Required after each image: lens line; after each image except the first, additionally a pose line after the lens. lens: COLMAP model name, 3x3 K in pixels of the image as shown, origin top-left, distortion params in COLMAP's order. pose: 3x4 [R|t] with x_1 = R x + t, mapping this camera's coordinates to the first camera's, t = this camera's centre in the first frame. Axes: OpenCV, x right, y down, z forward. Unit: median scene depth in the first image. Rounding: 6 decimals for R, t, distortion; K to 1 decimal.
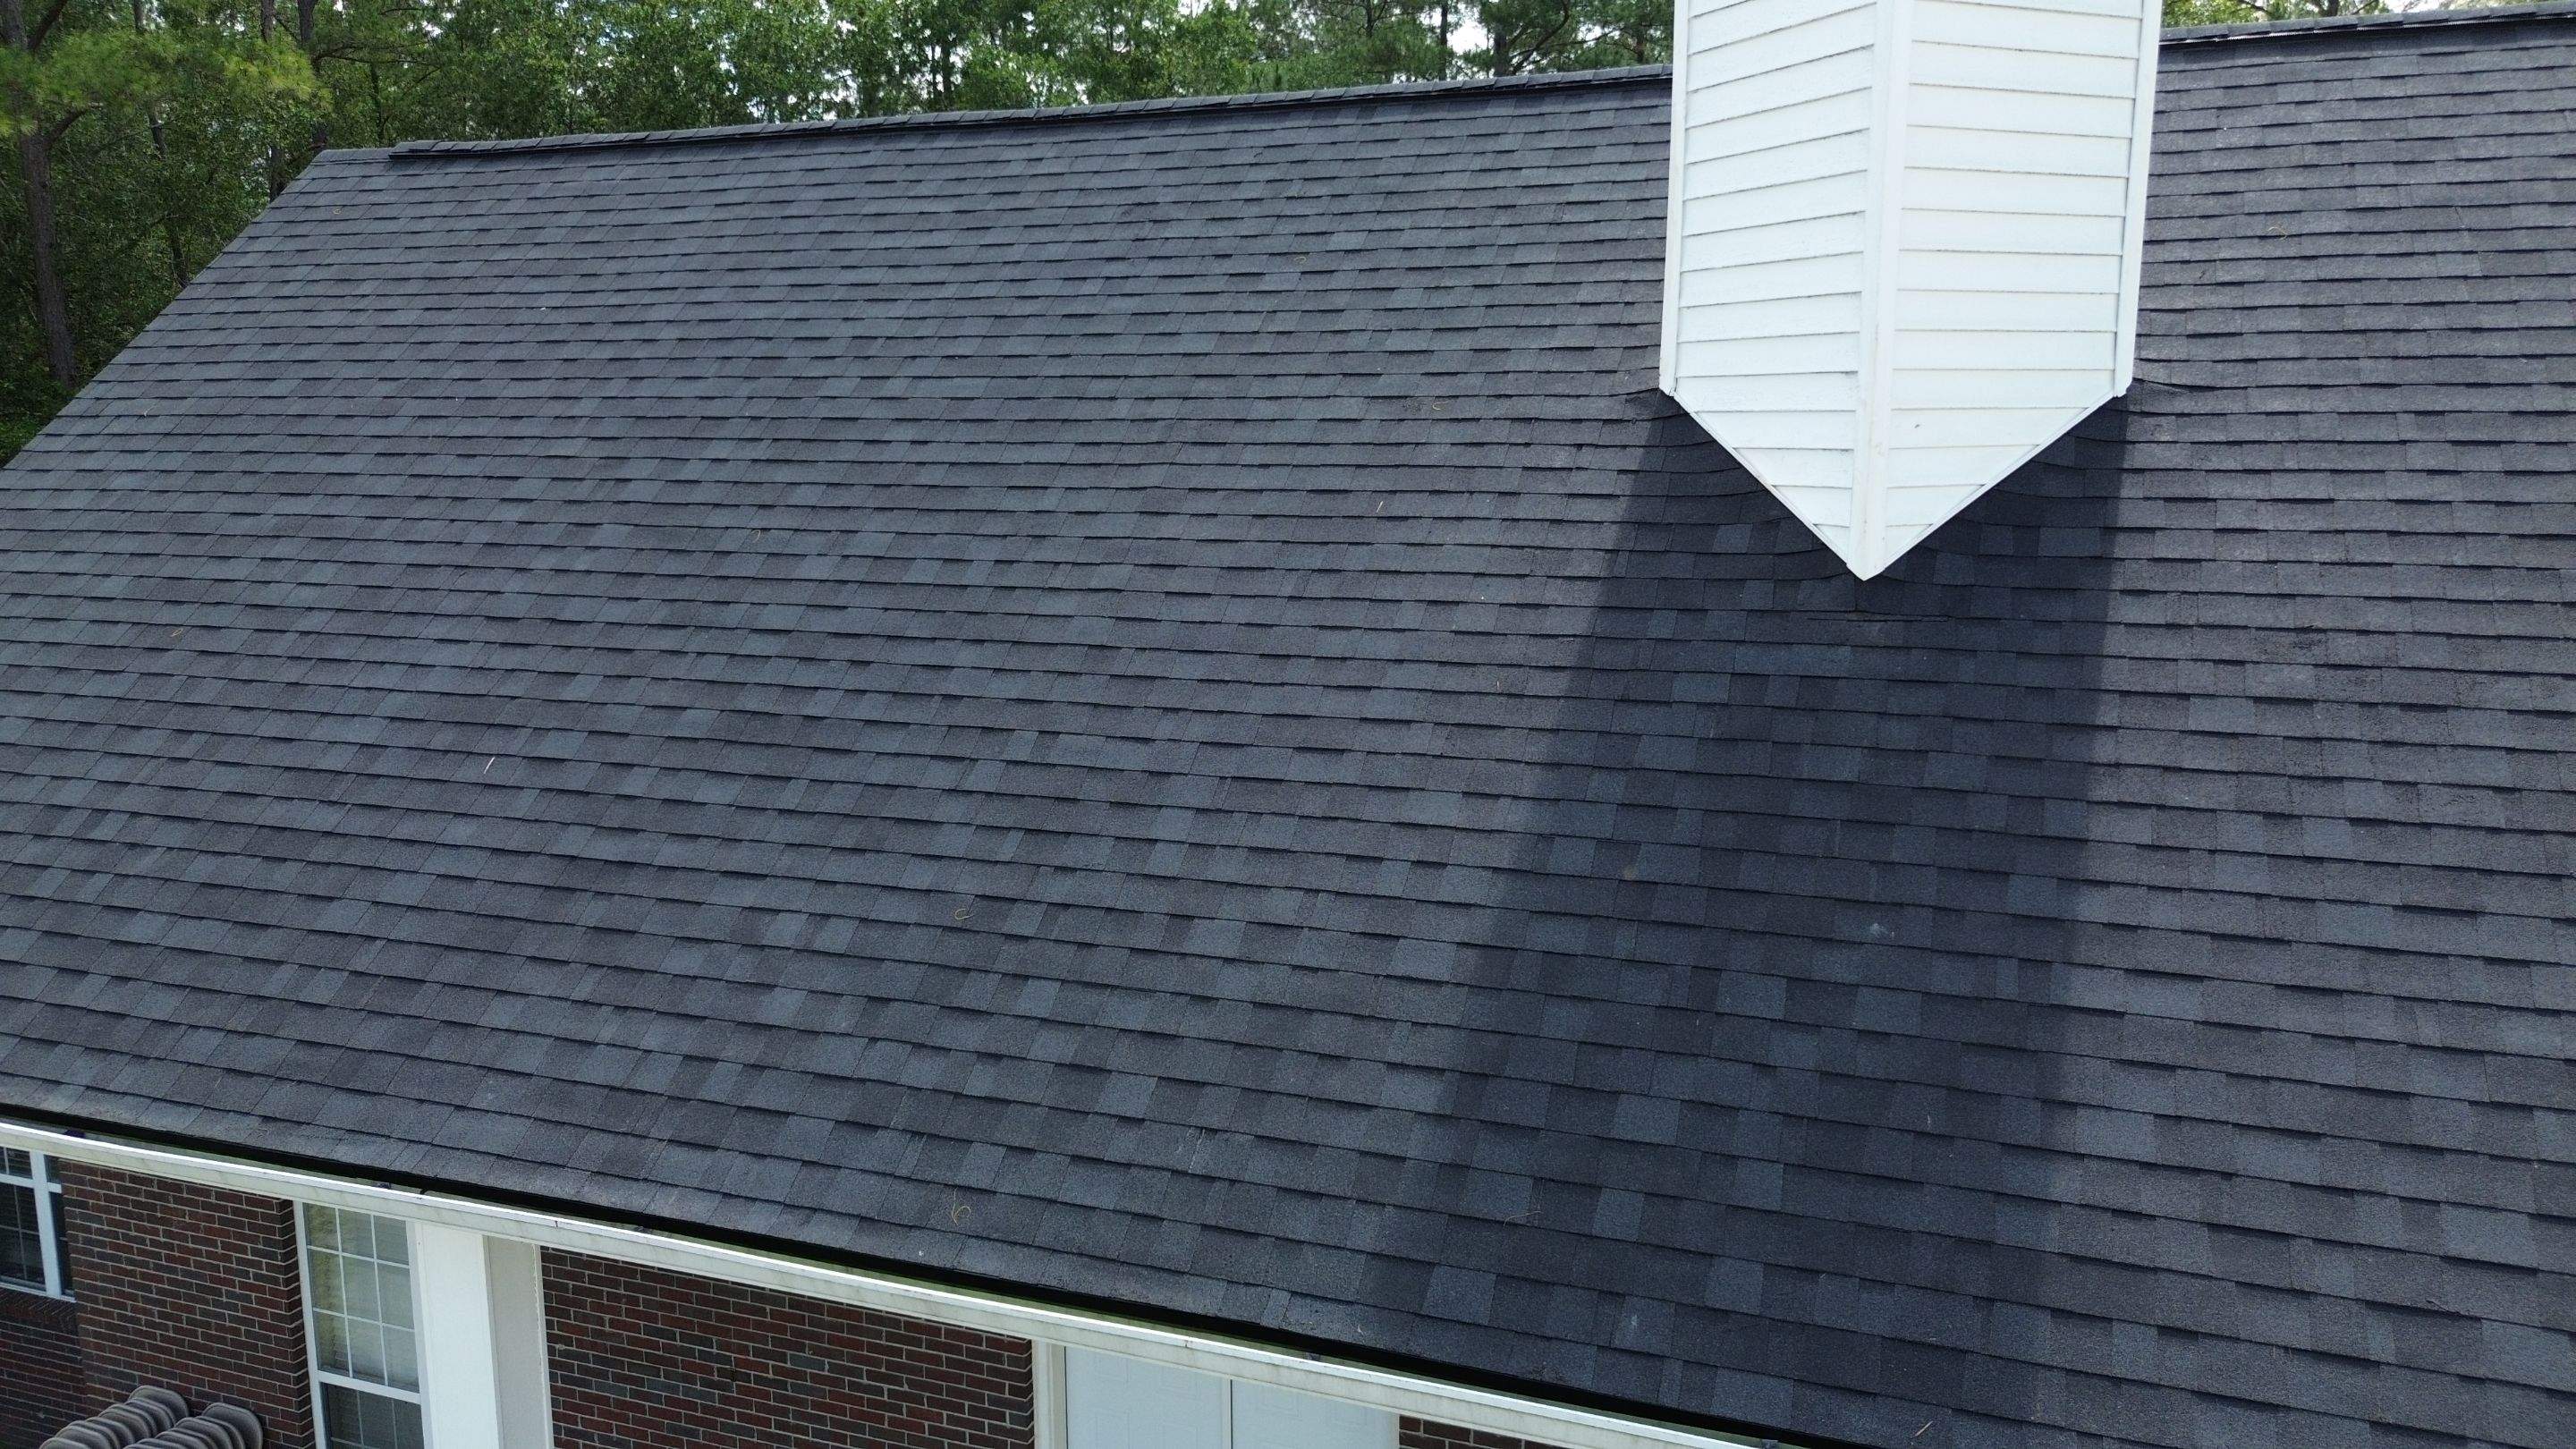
lens RADIAL K [[1832.6, 0, 1282.6], [0, 1832.6, 699.0], [0, 0, 1]] dist [0.057815, -0.051971]
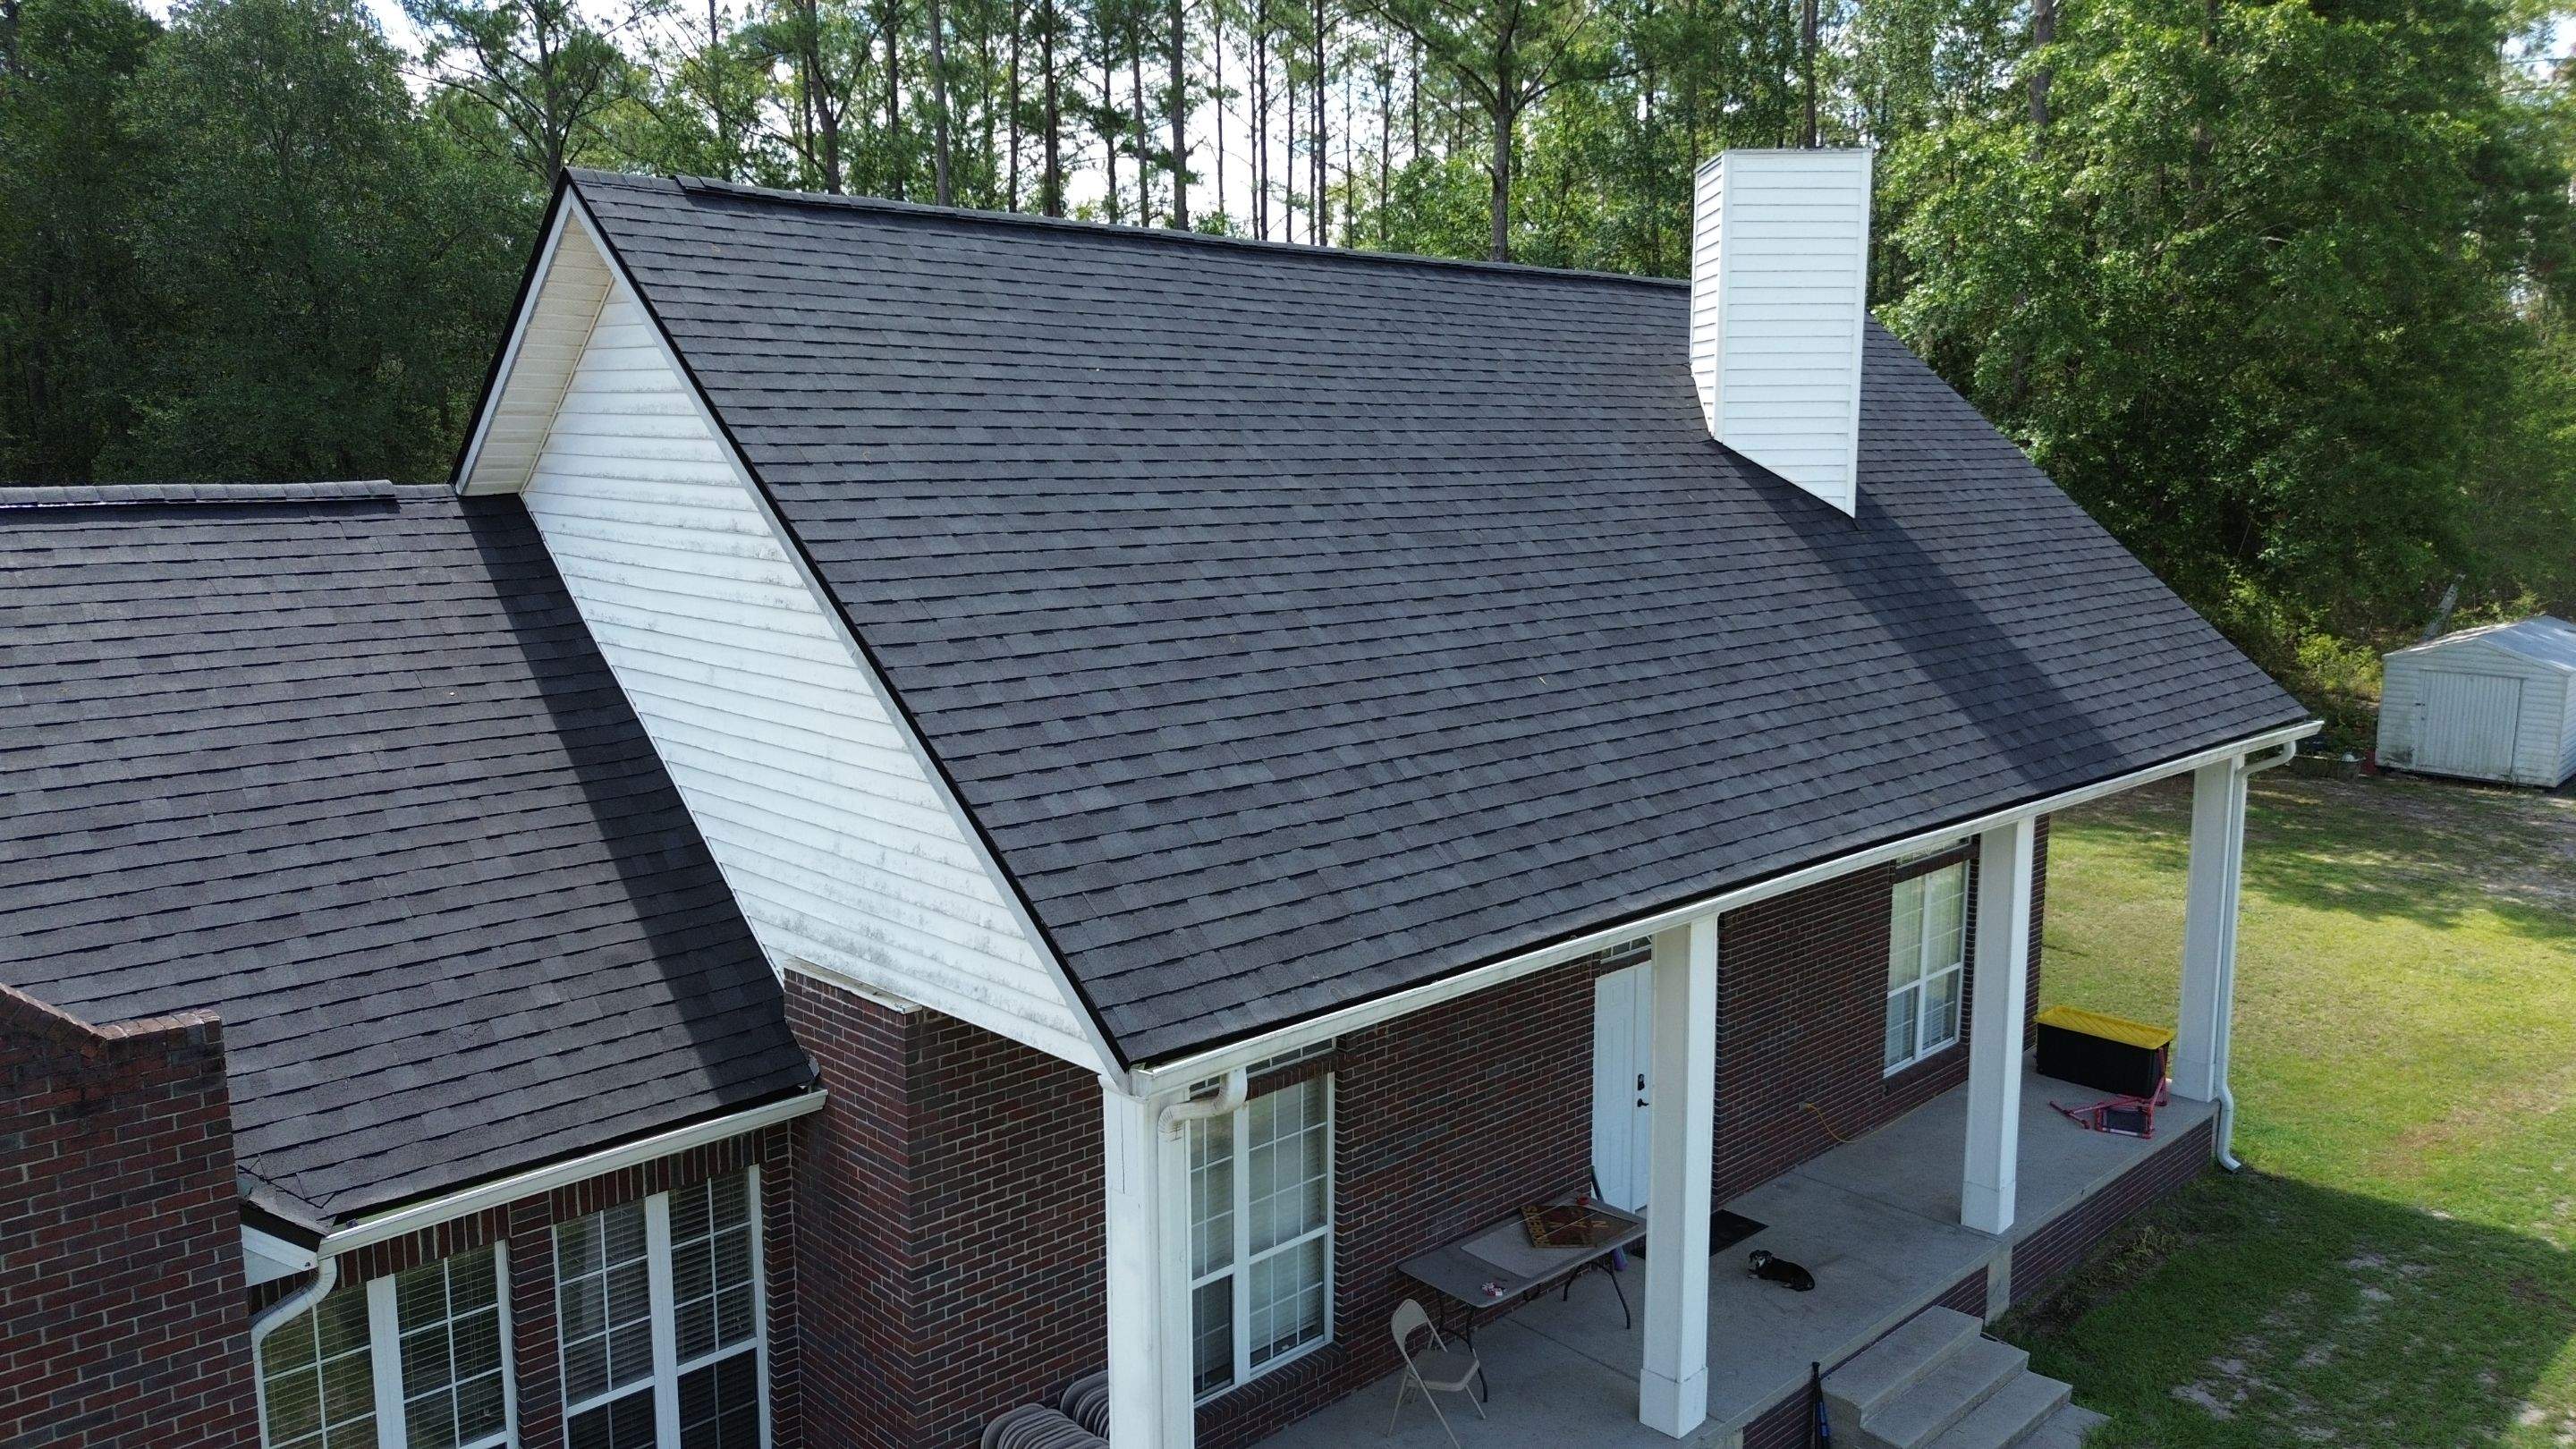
lens RADIAL K [[1832.6, 0, 1295.7], [0, 1832.6, 736.0], [0, 0, 1]] dist [0.057815, -0.051971]
pose [[0.437958, -0.143534, 0.887463, -2.085744], [0.149527, 0.985052, 0.085527, -0.090353], [-0.886473, 0.095242, 0.452874, 0.546348]]
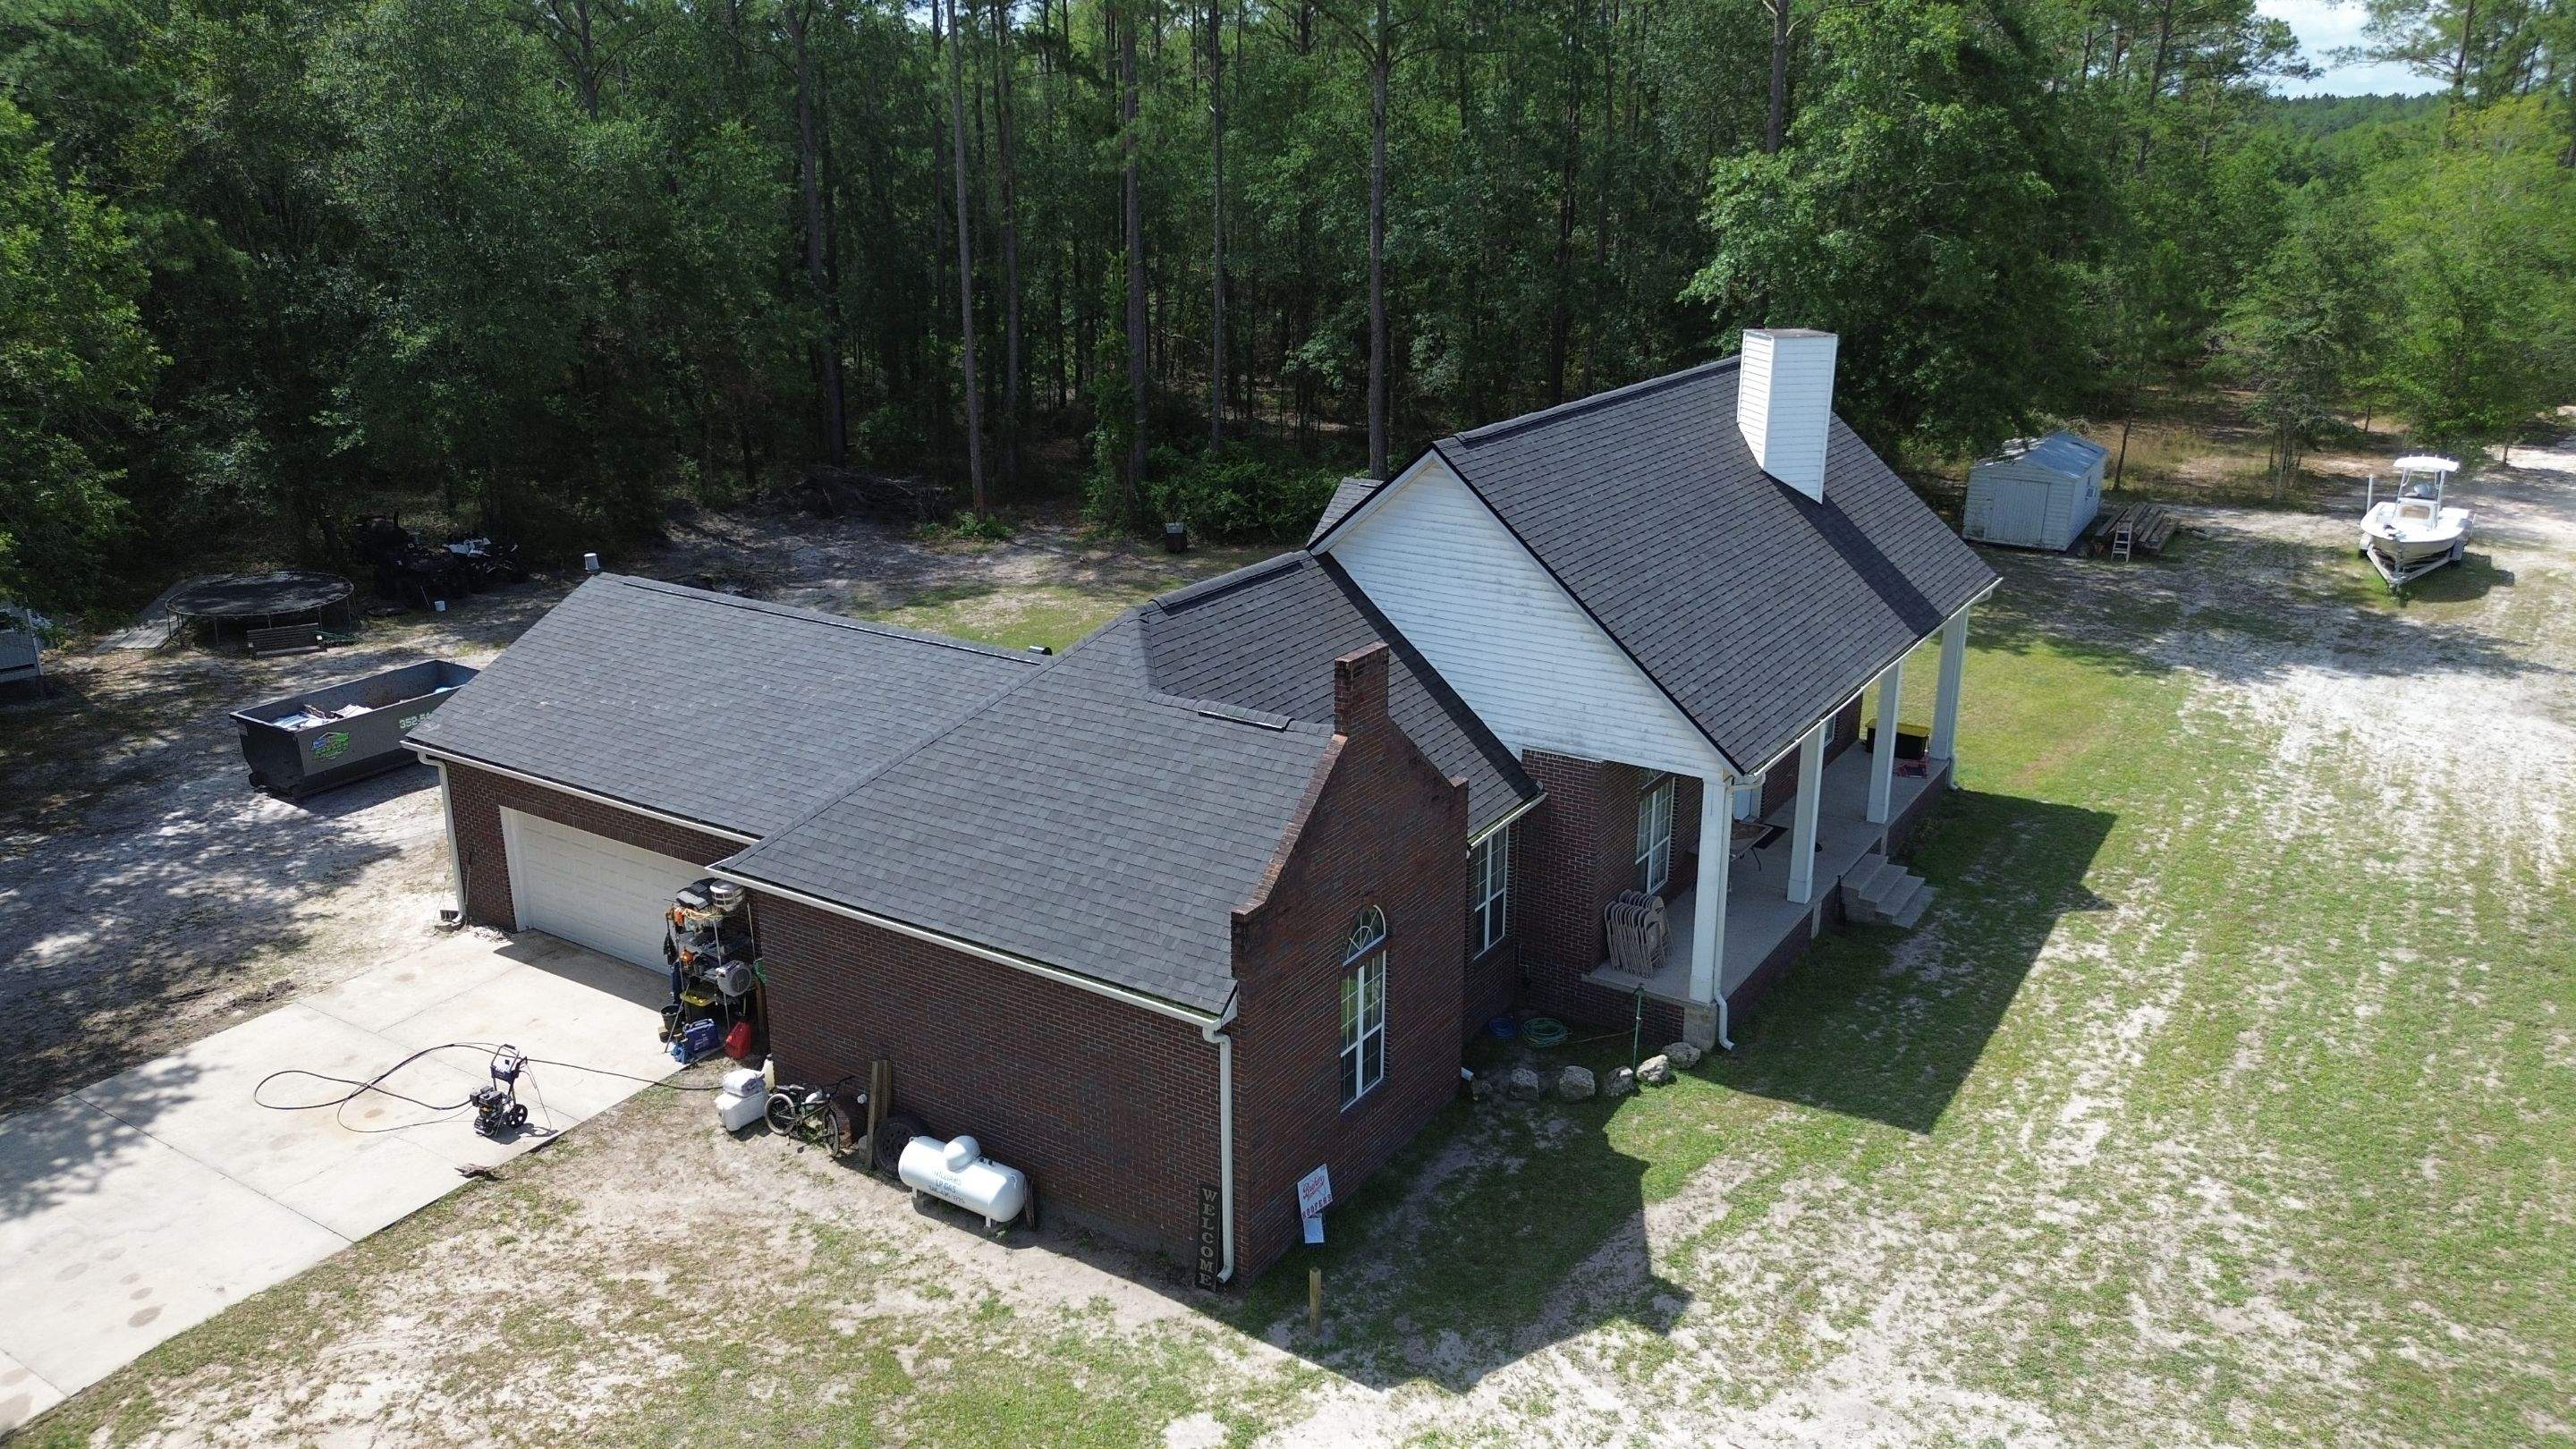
lens RADIAL K [[1832.6, 0, 1315.4], [0, 1832.6, 712.2], [0, 0, 1]] dist [0.057815, -0.051971]
pose [[0.212341, -0.292077, 0.932525, -4.750494], [0.156378, 0.952145, 0.262614, -1.034186], [-0.964602, 0.090063, 0.247854, 1.076399]]
